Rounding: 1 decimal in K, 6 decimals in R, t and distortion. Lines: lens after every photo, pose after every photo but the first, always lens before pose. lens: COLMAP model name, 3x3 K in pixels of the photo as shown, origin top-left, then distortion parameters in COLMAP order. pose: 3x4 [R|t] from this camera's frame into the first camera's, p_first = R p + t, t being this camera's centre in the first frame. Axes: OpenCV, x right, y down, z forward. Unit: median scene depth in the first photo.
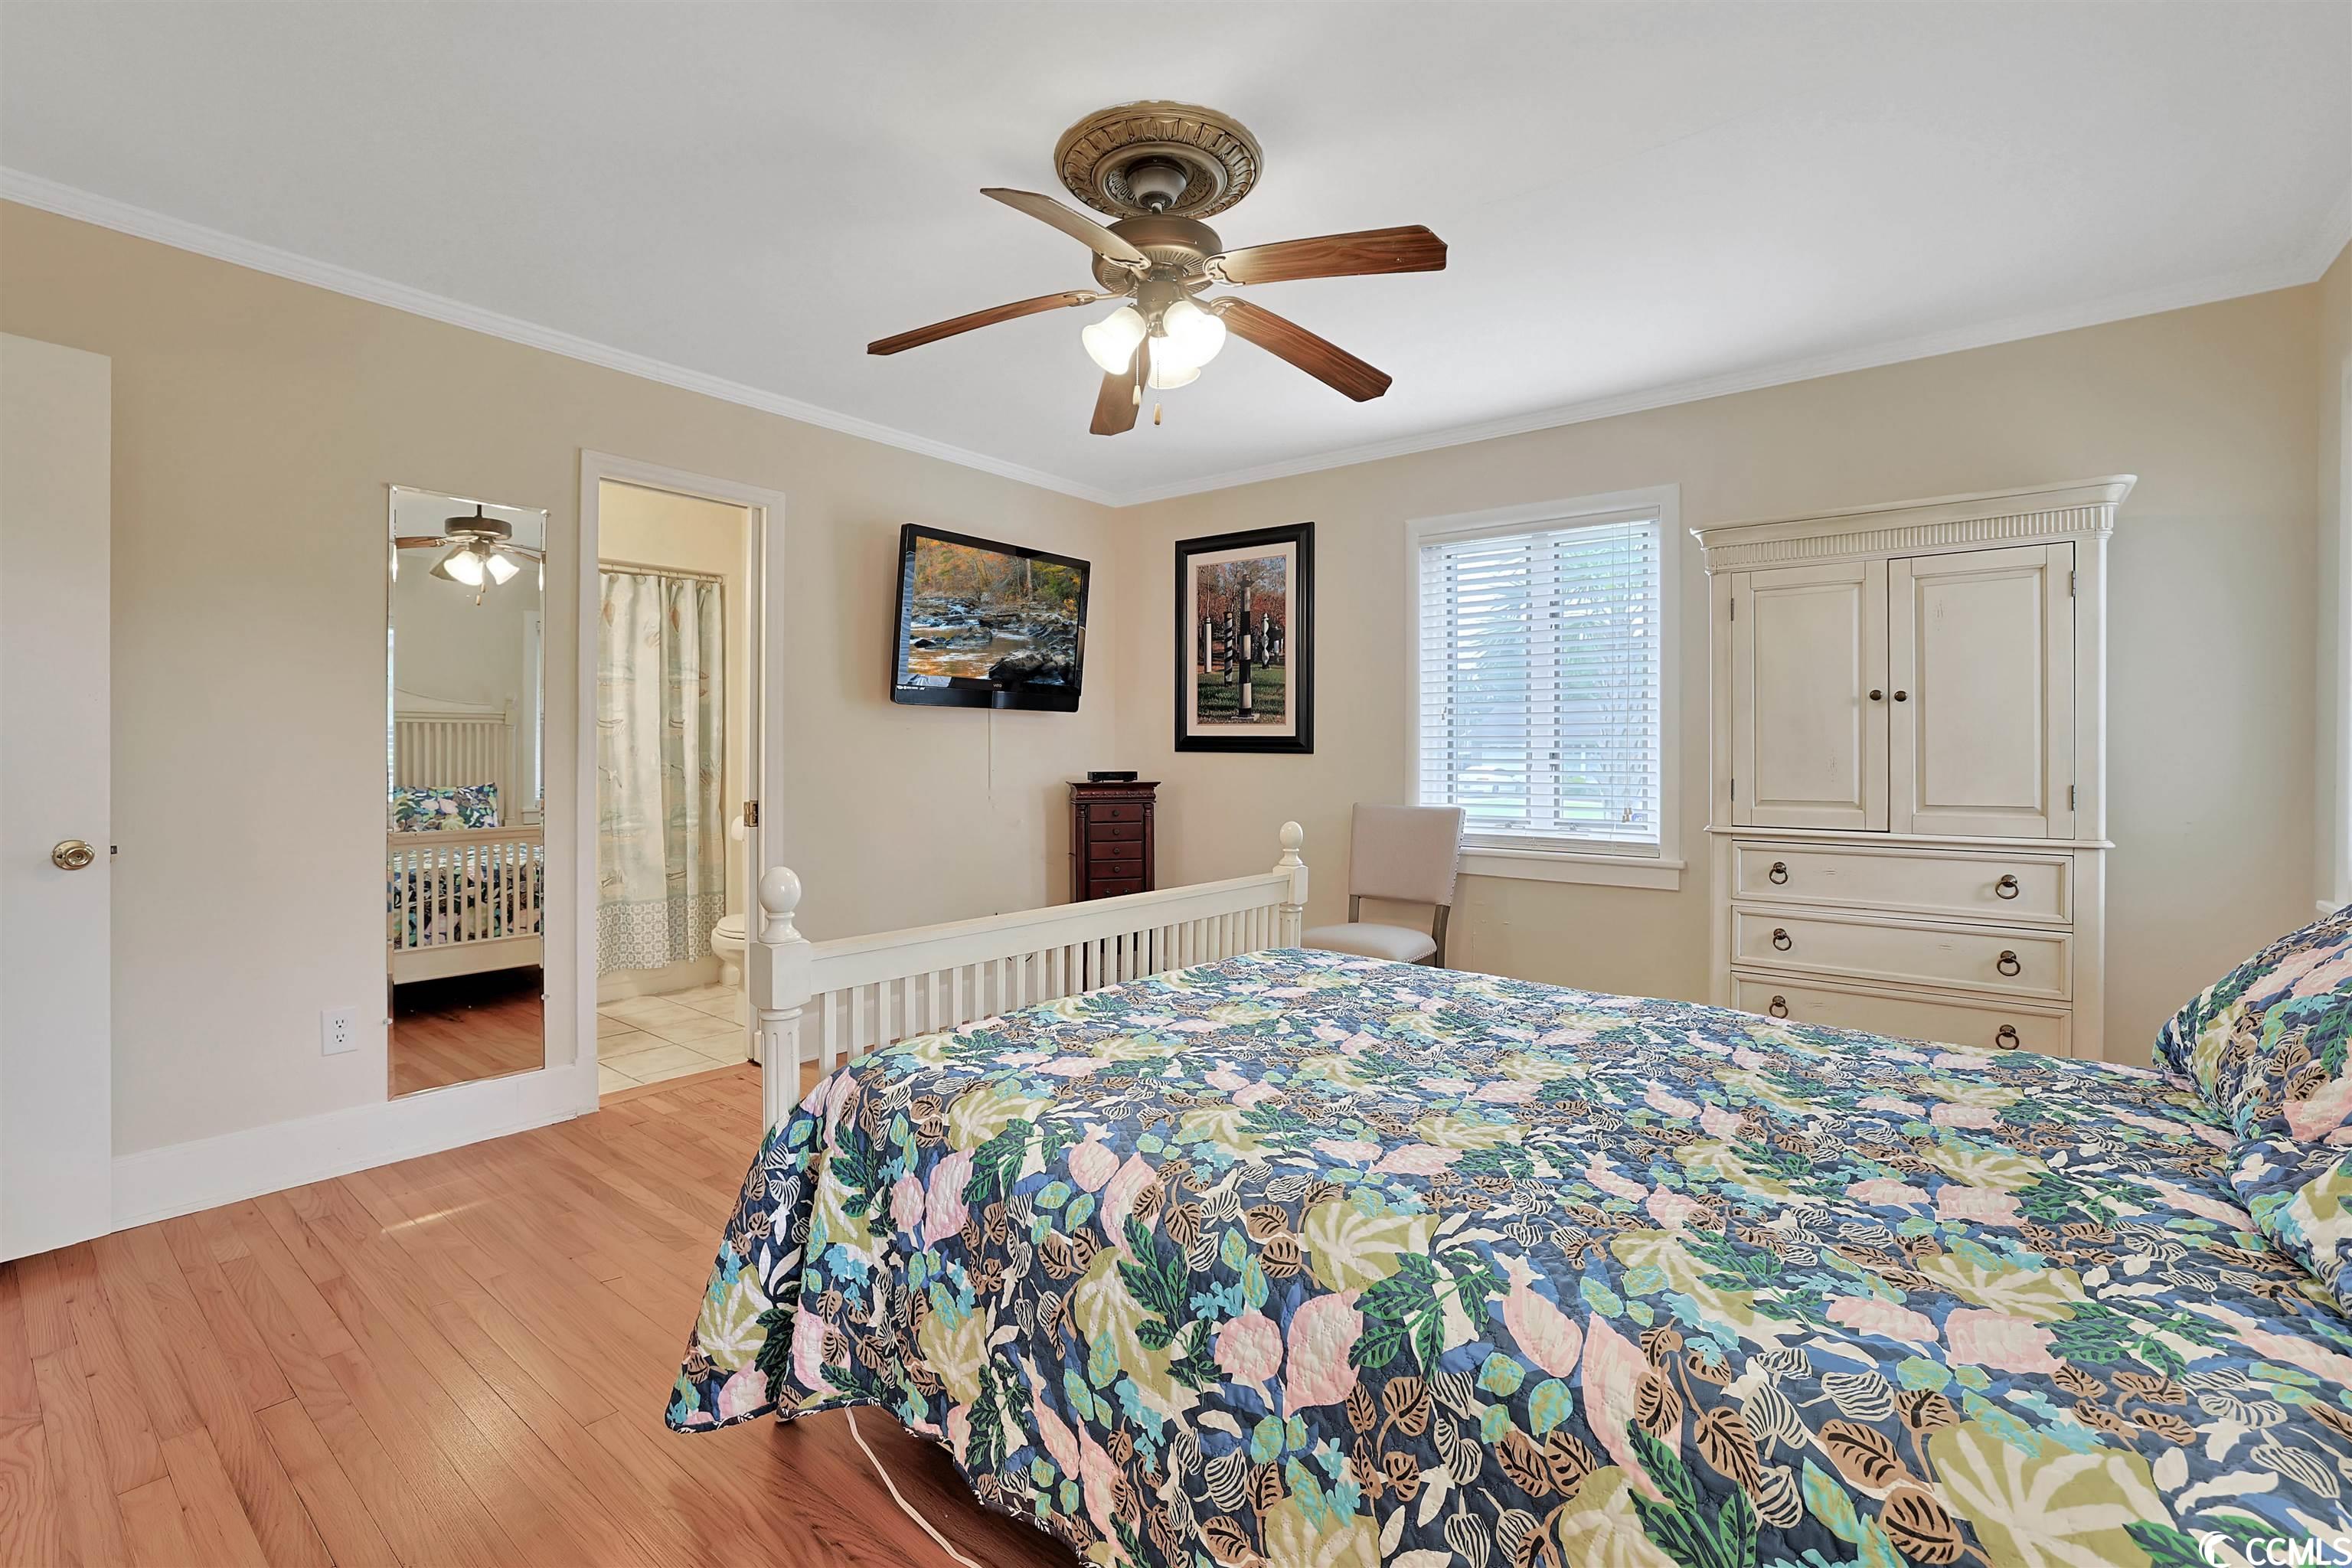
lens RADIAL K [[1031.8, 0, 1155.0], [0, 1031.8, 761.8], [0, 0, 1]] dist [-0.033407, 0.000736]
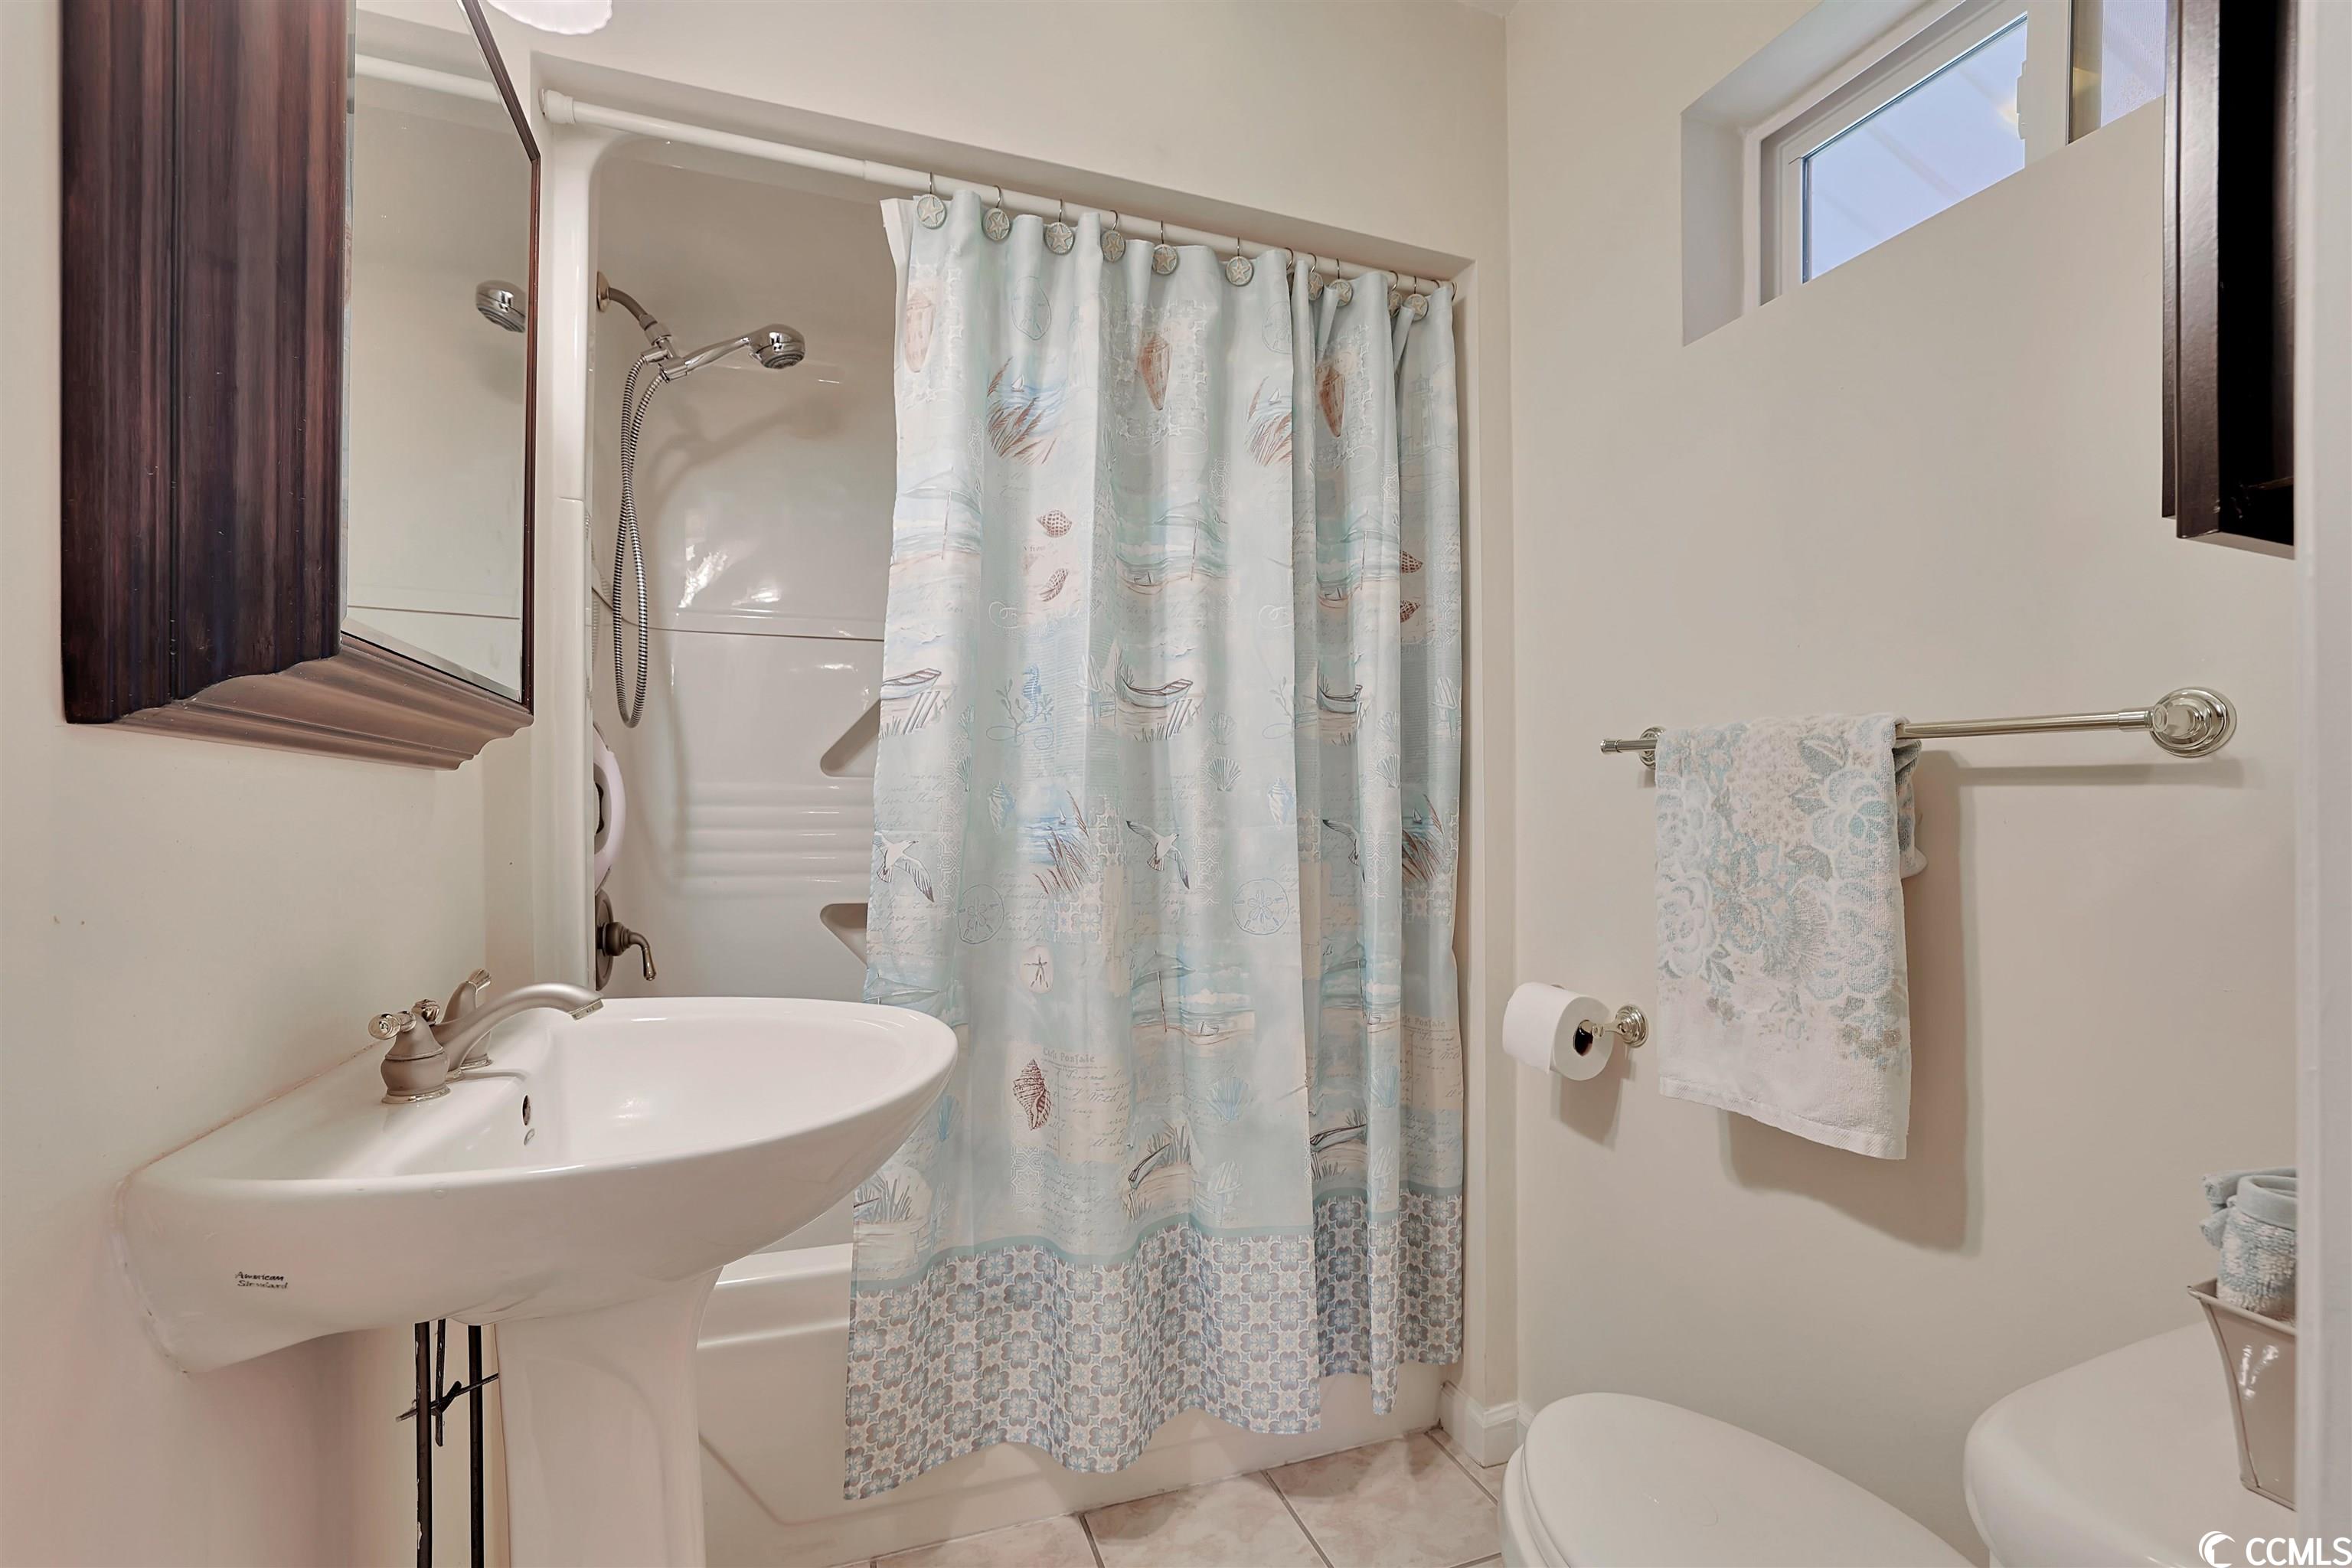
lens RADIAL K [[1031.8, 0, 1177.9], [0, 1031.8, 789.4], [0, 0, 1]] dist [-0.033407, 0.000736]
pose [[0.850970, -0.014784, -0.525006, -0.338583], [-0.003087, 0.999446, -0.033148, 0.004452], [0.525205, 0.029829, 0.850453, 0.692555]]
